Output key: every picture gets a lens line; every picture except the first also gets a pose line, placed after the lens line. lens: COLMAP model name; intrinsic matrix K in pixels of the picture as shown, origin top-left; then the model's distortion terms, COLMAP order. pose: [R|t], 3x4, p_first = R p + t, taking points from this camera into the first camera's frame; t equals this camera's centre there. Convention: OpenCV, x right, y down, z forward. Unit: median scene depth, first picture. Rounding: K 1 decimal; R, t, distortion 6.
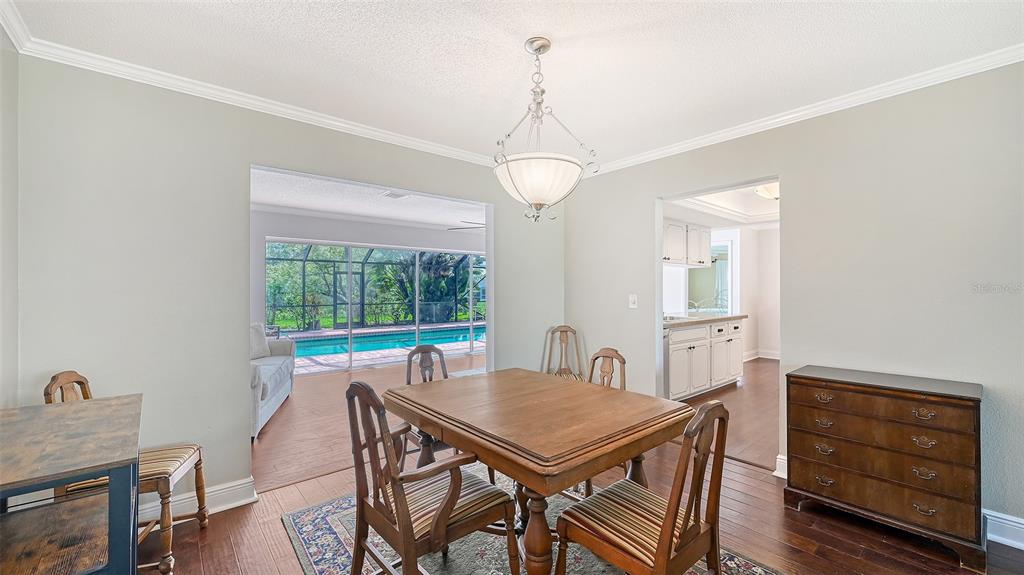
lens RADIAL K [[404.7, 0, 515.8], [0, 404.7, 286.2], [0, 0, 1]] dist [-0.009157, -0.000133]
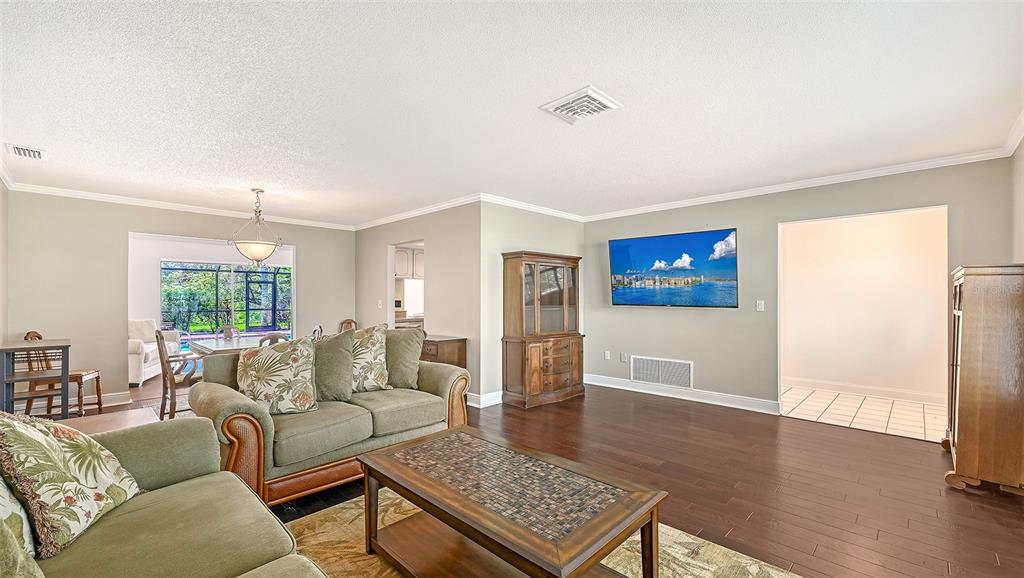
lens RADIAL K [[414.5, 0, 516.8], [0, 414.5, 294.4], [0, 0, 1]] dist [-0.003877, 0.000641]
pose [[0.995771, 0.004582, 0.091758, 1.215649], [-0.004552, 0.999989, -0.000545, -0.007519], [-0.091759, 0.000125, 0.995781, -1.381105]]
